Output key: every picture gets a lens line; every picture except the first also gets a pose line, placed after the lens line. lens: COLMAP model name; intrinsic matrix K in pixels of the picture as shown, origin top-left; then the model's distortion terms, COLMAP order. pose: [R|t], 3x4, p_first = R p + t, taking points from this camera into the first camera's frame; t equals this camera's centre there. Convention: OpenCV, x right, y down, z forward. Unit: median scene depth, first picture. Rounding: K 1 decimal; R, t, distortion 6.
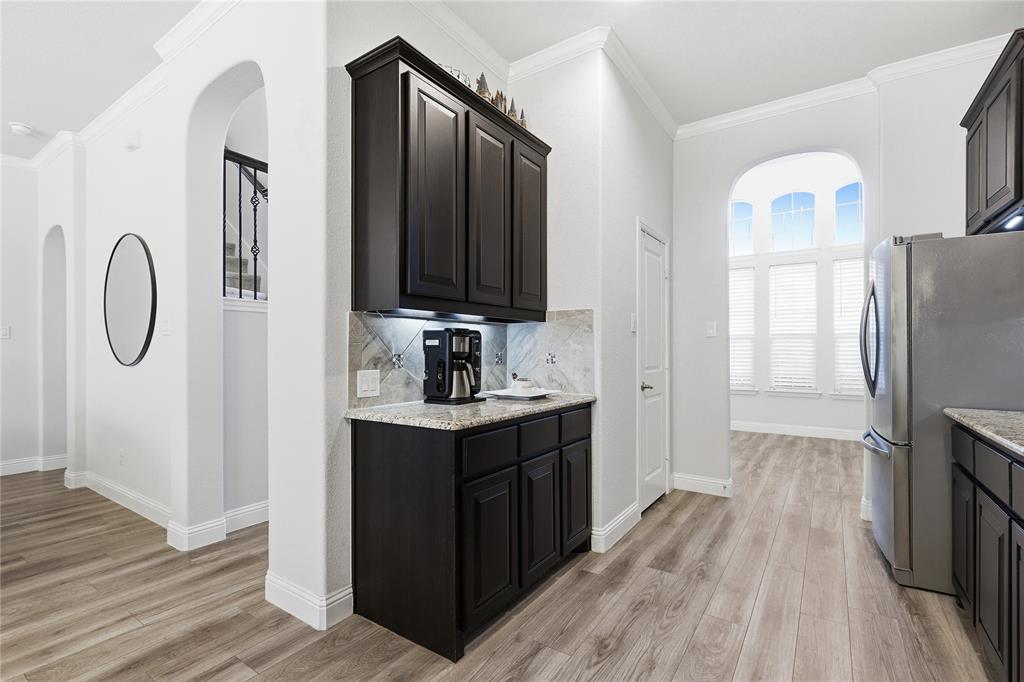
lens RADIAL K [[466.4, 0, 510.9], [0, 466.4, 346.8], [0, 0, 1]] dist [0.000533, 0.001636]
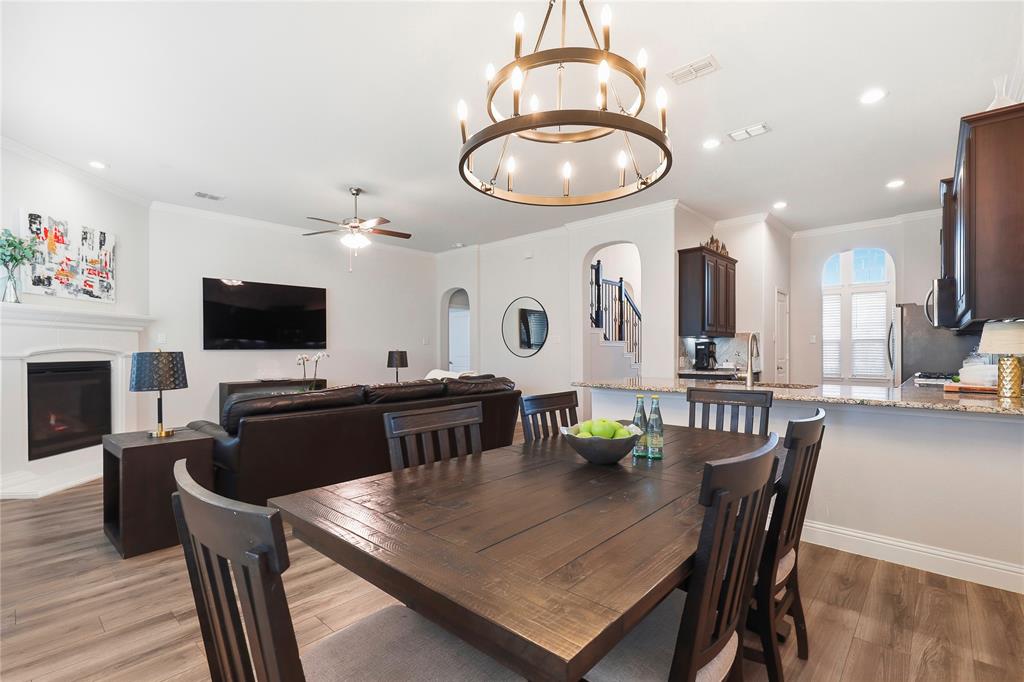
lens RADIAL K [[466.4, 0, 511.4], [0, 466.4, 350.7], [0, 0, 1]] dist [0.000533, 0.001636]
pose [[0.989433, -0.001351, -0.144984, -0.690715], [0.002100, 0.999985, 0.005014, -0.003889], [0.144975, -0.005266, 0.989421, -1.437586]]
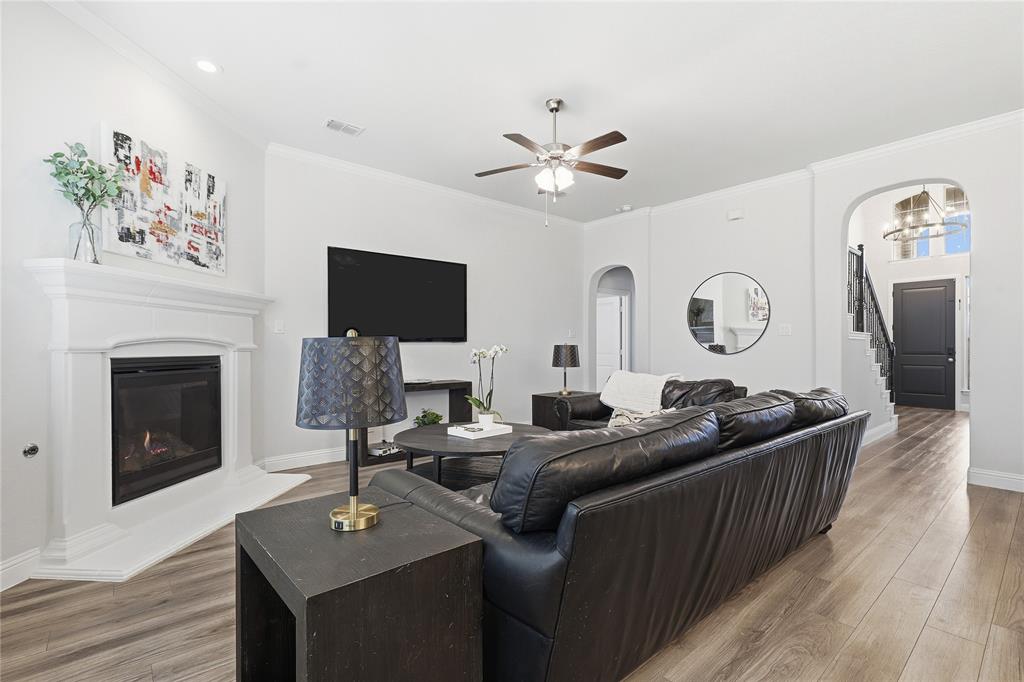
lens RADIAL K [[466.4, 0, 514.3], [0, 466.4, 348.7], [0, 0, 1]] dist [0.000533, 0.001636]
pose [[0.965202, 0.003493, -0.261482, -1.353551], [-0.001702, 0.999974, 0.007075, 0.011482], [0.261500, -0.006384, 0.965182, -0.917180]]
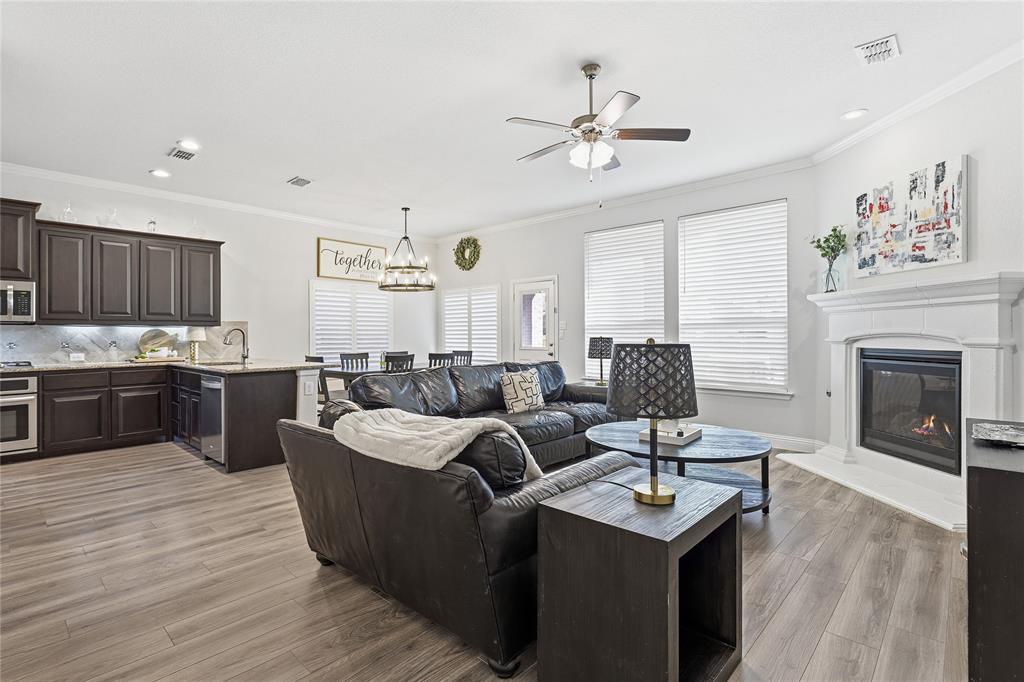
lens RADIAL K [[489.2, 0, 489.3], [0, 489.2, 332.6], [0, 0, 1]] dist [0.001655, 0.001028]
pose [[-0.983473, 0.006894, 0.180922, -1.550330], [0.005753, 0.999960, -0.006830, -0.004848], [-0.180962, -0.005676, -0.983474, 1.540431]]
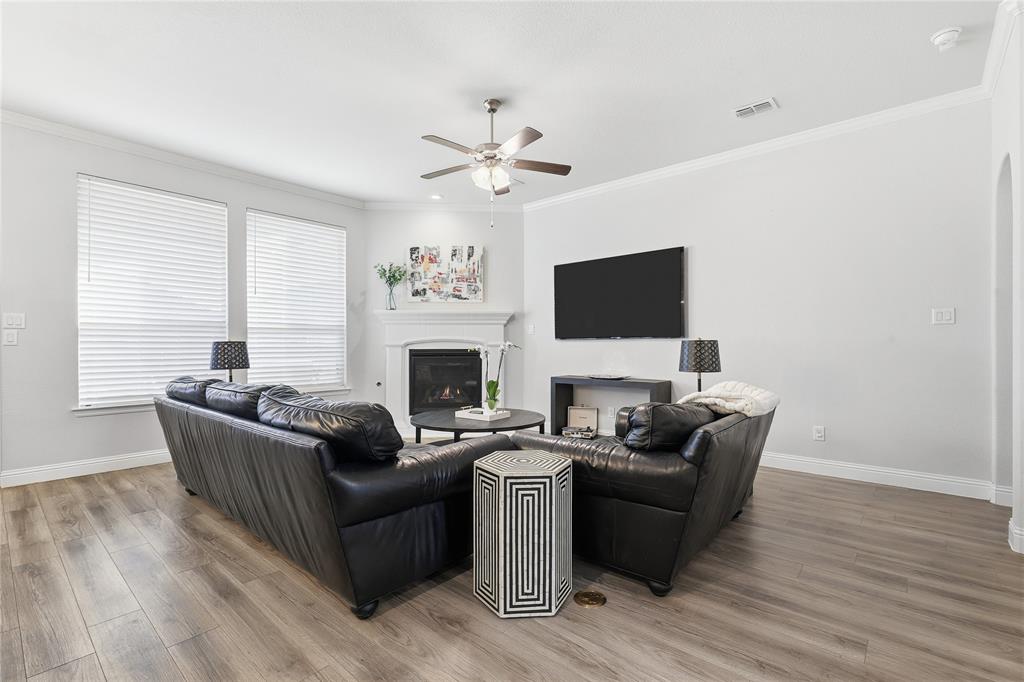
lens RADIAL K [[466.4, 0, 515.3], [0, 466.4, 345.1], [0, 0, 1]] dist [0.000533, 0.001636]
pose [[-0.118940, 0.002362, -0.992899, -0.310702], [0.006062, 0.999980, 0.001653, 0.018837], [0.992883, -0.005822, -0.118952, 0.551691]]
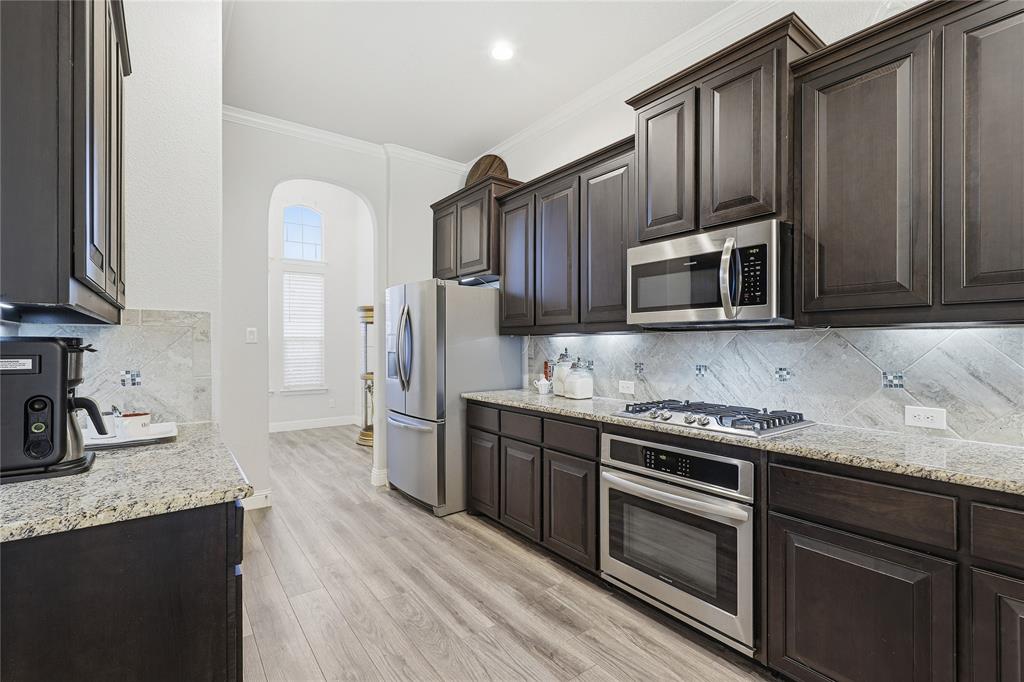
lens RADIAL K [[466.4, 0, 511.8], [0, 466.4, 345.2], [0, 0, 1]] dist [0.000533, 0.001636]
pose [[0.329346, 0.000057, 0.944209, -0.386434], [-0.004620, 0.999988, 0.001551, -0.027634], [-0.944198, -0.004873, 0.329342, 0.249735]]
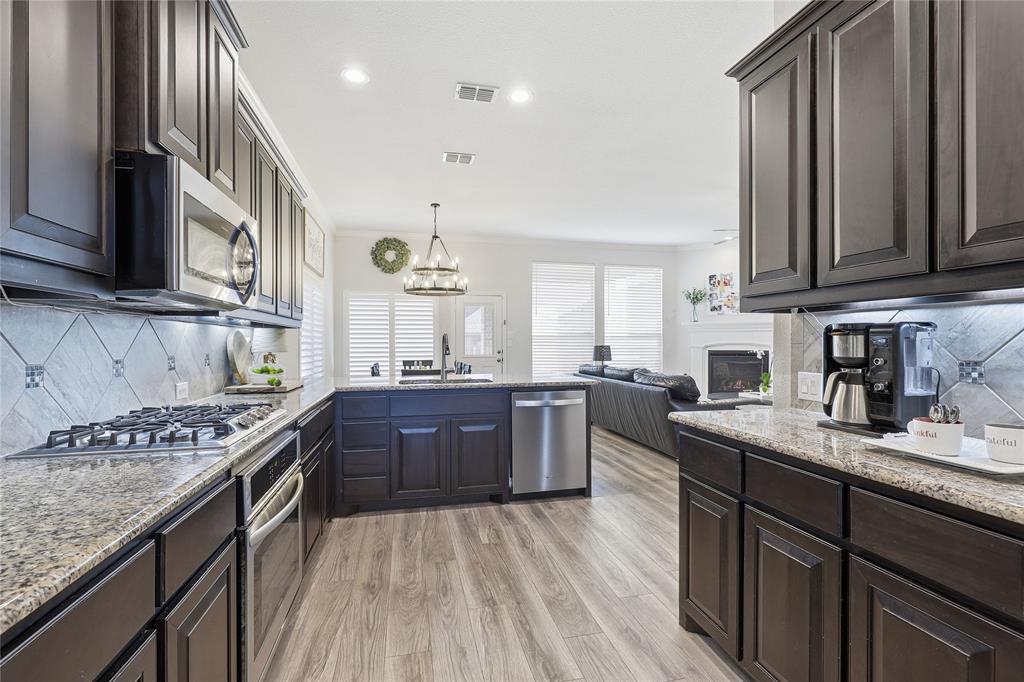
lens RADIAL K [[466.4, 0, 509.4], [0, 466.4, 343.5], [0, 0, 1]] dist [0.000533, 0.001636]
pose [[-0.686189, 0.003284, -0.727416, 0.620467], [0.004971, 0.999988, -0.000175, -0.009519], [0.727406, -0.003736, -0.686197, 0.920125]]
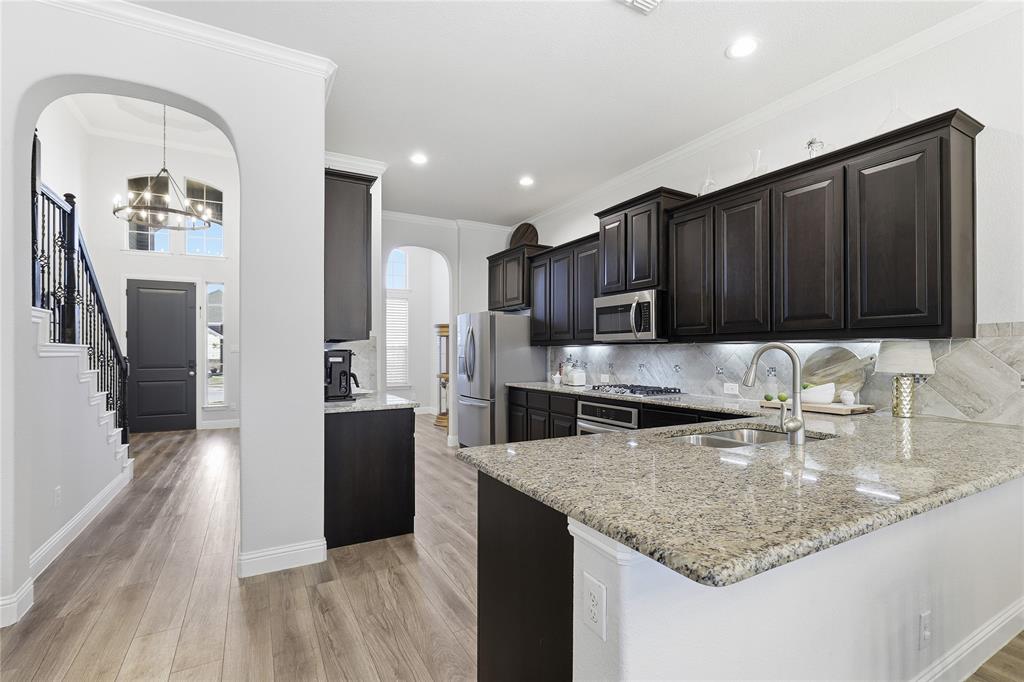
lens RADIAL K [[466.4, 0, 511.5], [0, 466.4, 349.6], [0, 0, 1]] dist [0.000533, 0.001636]
pose [[0.448721, 0.004575, 0.893660, -0.994995], [-0.002742, 0.999989, -0.003743, -0.029992], [-0.893668, -0.000771, 0.448728, -0.115107]]
